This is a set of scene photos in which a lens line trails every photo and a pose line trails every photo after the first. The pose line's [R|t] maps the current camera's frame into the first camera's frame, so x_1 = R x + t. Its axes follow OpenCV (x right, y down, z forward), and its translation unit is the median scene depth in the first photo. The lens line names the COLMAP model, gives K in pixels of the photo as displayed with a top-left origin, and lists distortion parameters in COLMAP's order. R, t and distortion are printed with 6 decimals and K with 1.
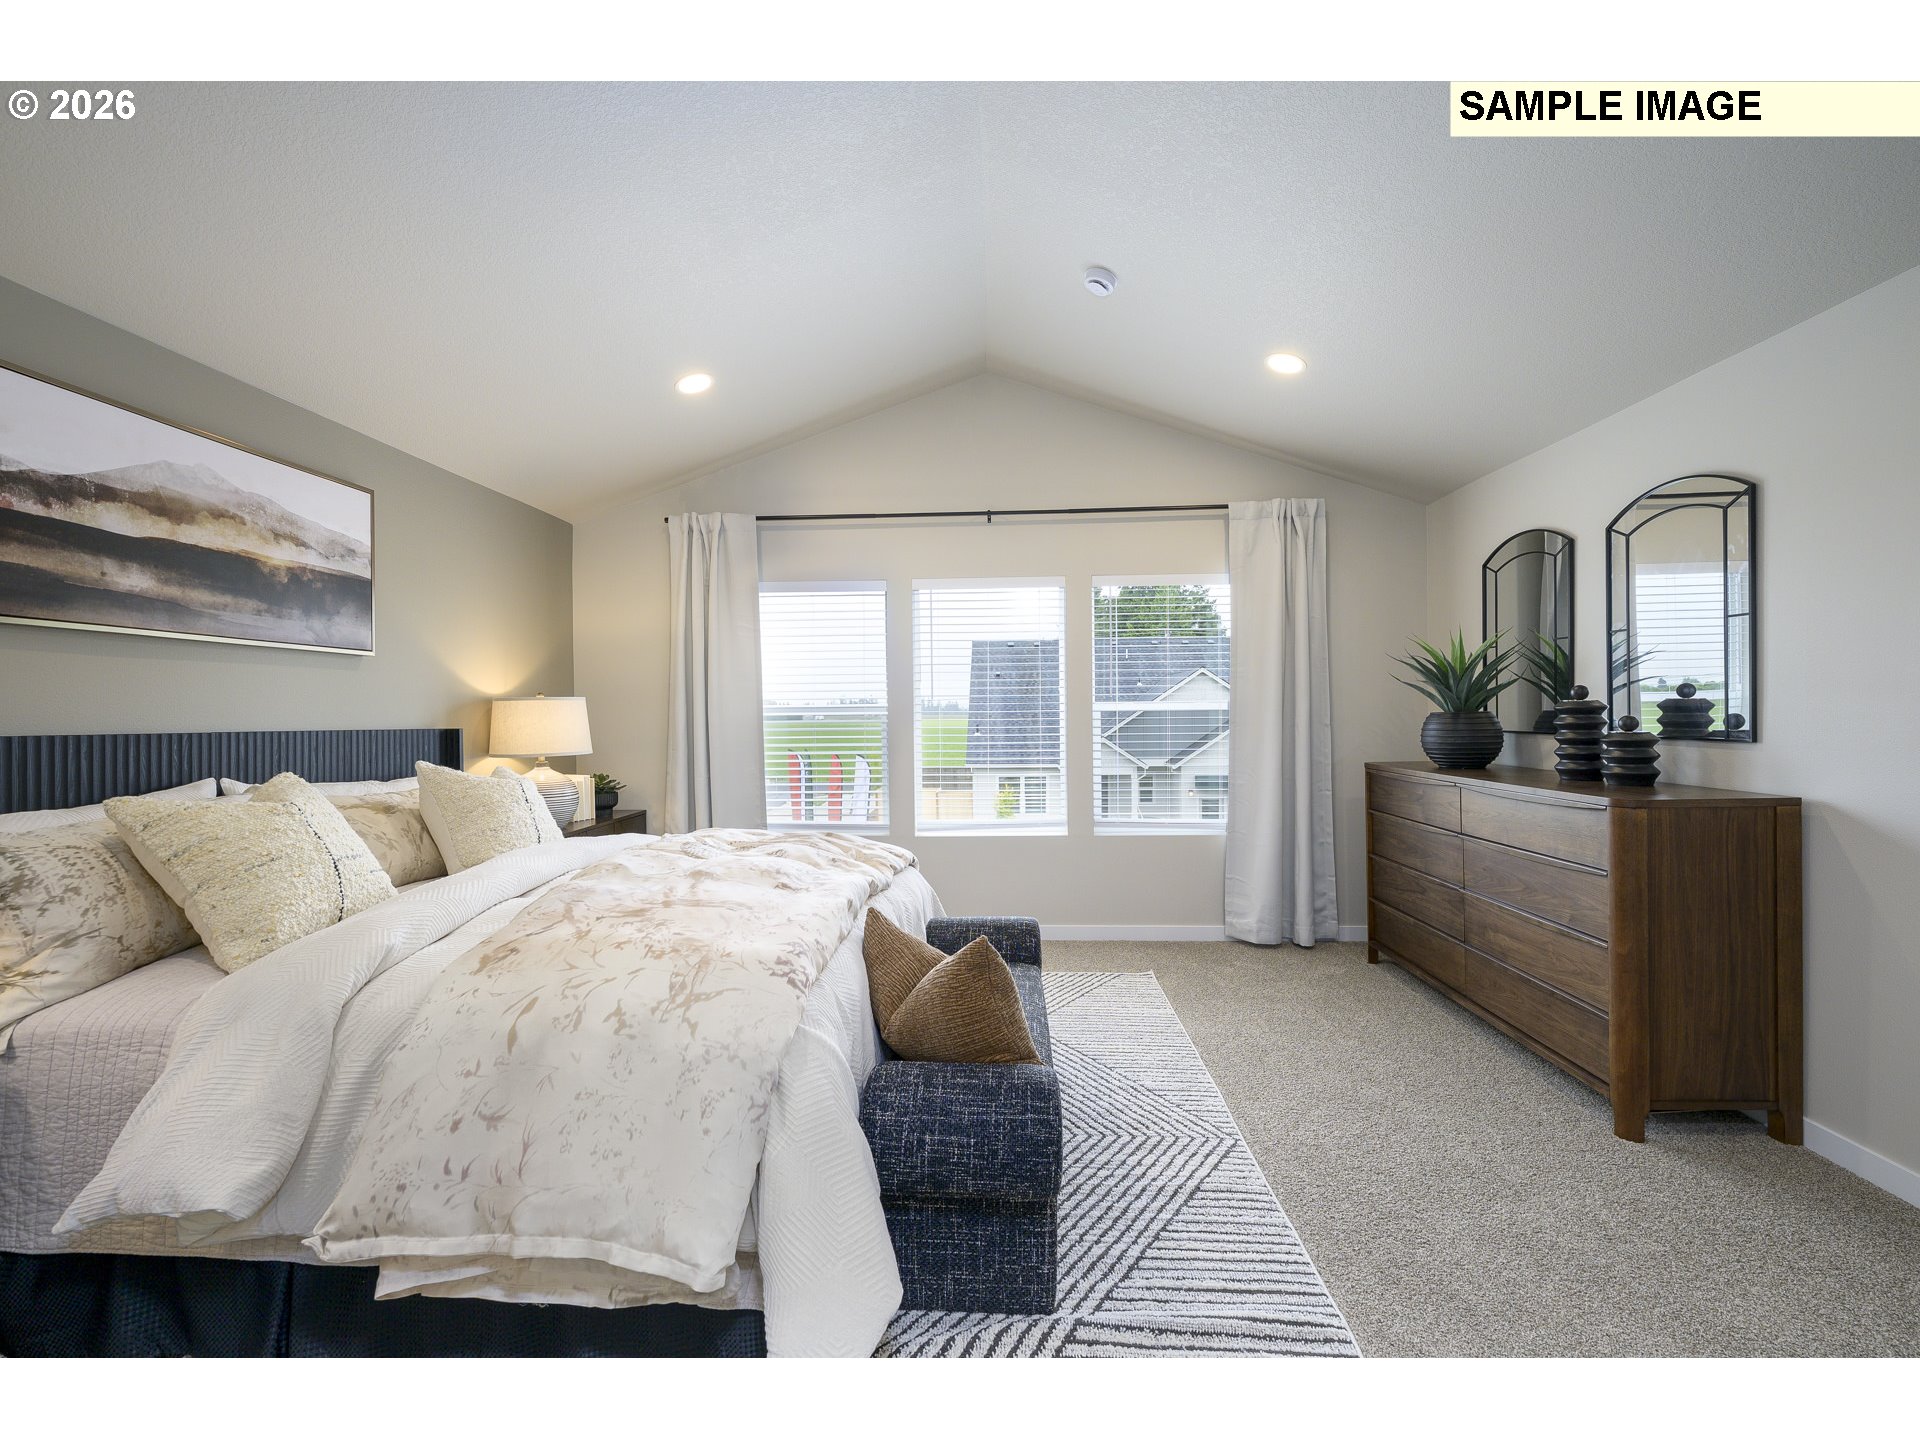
lens RADIAL K [[790.6, 0, 955.8], [0, 790.6, 719.3], [0, 0, 1]] dist [-0.001476, -0.000277]
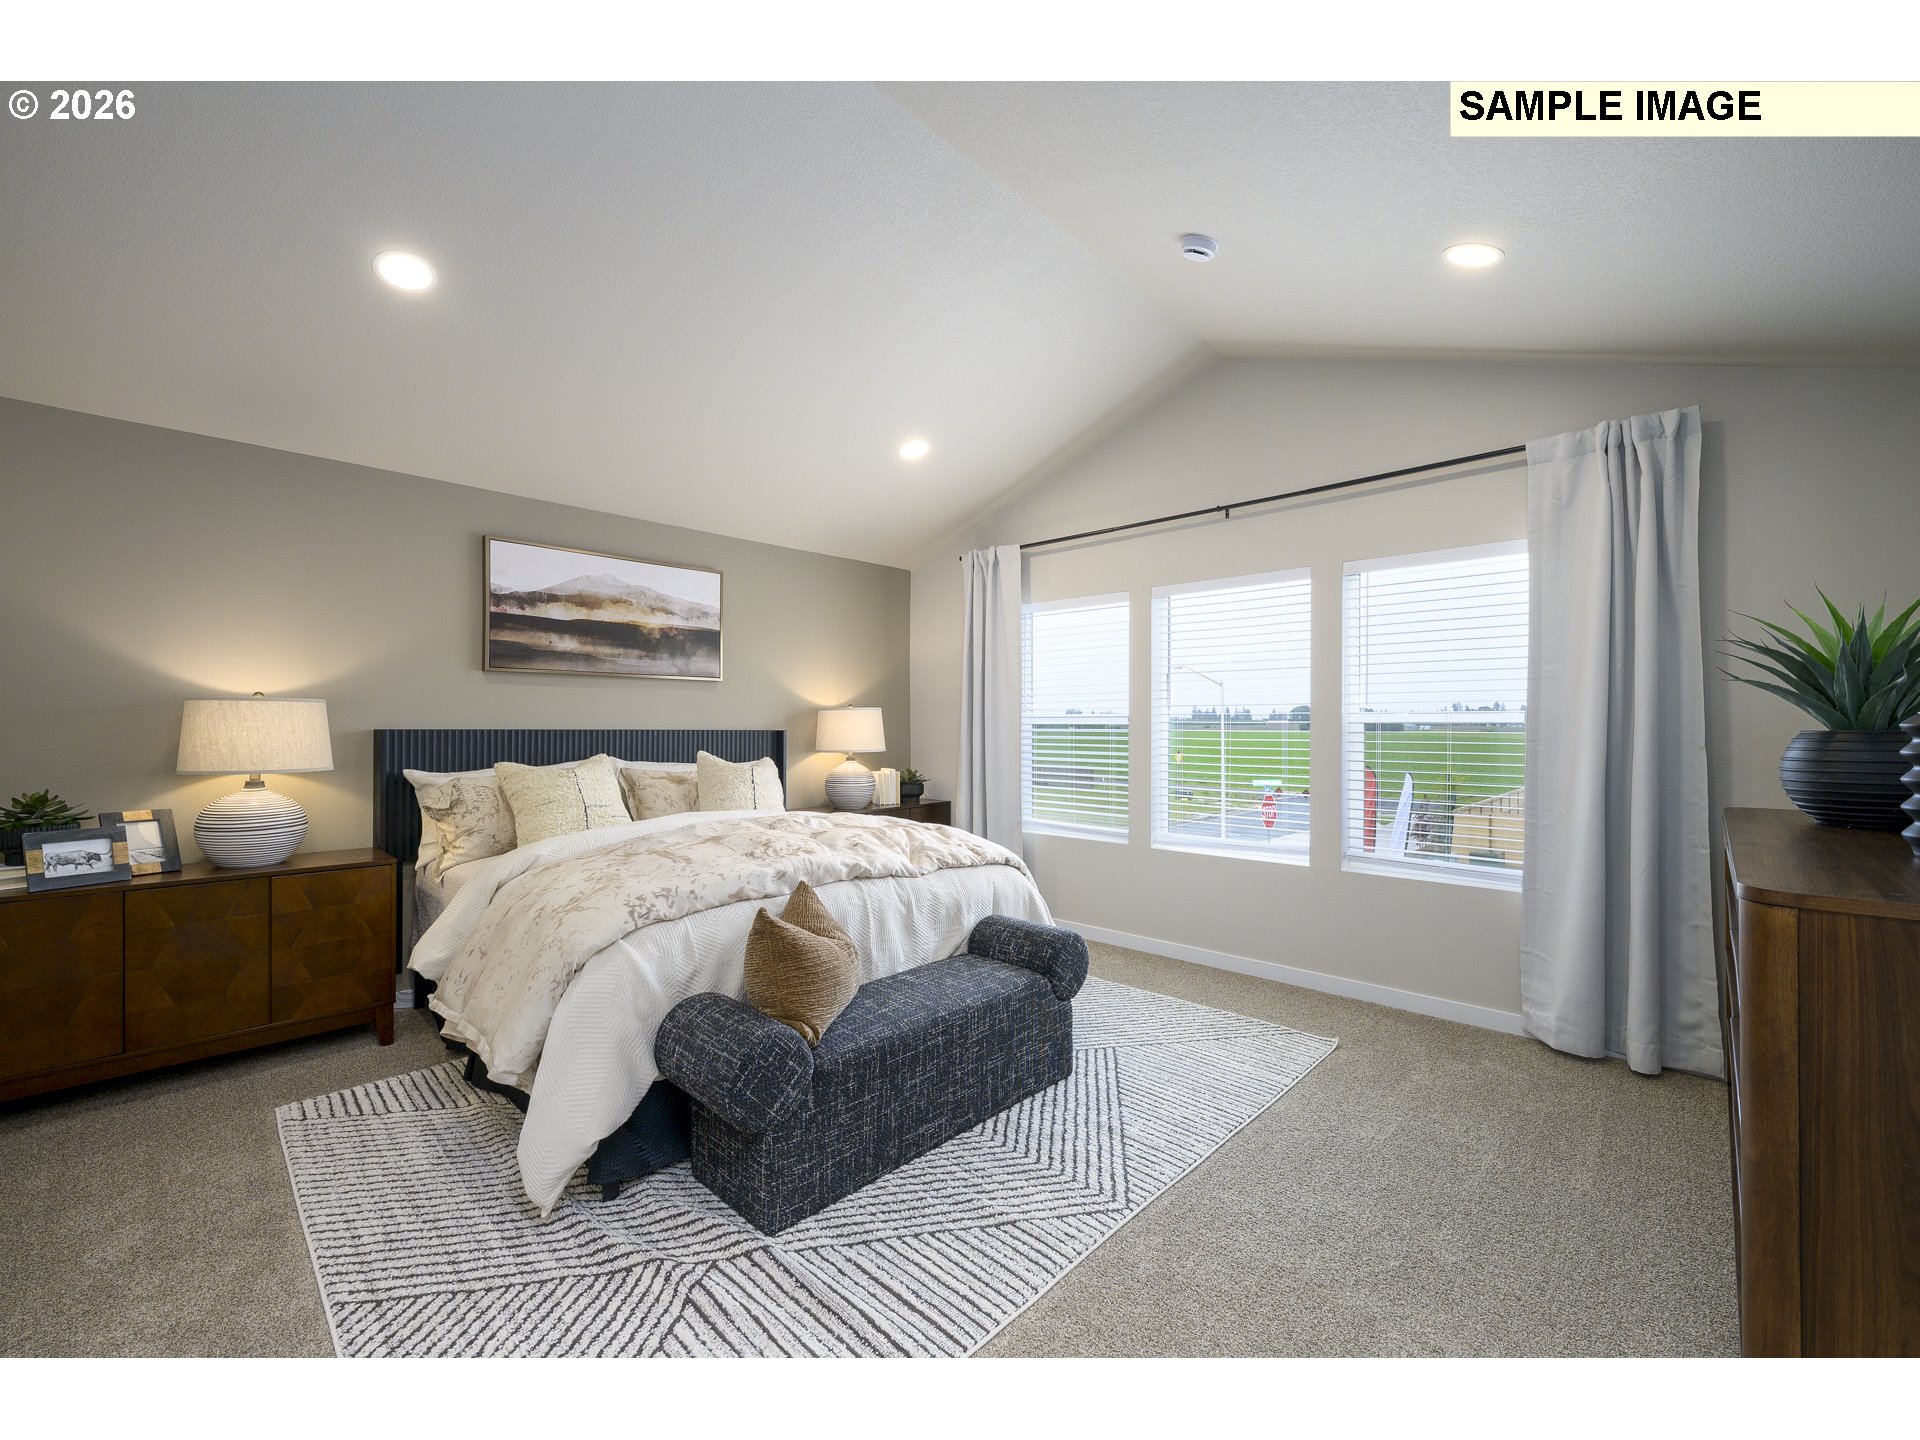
lens RADIAL K [[776.3, 0, 960.0], [0, 776.3, 720.0], [0, 0, 1]] dist [-0.004461, -0.000184]
pose [[0.770300, 0.008252, -0.637628, 0.569723], [-0.013935, 0.999895, -0.003895, -0.006505], [0.637529, 0.011886, 0.770334, 0.153580]]
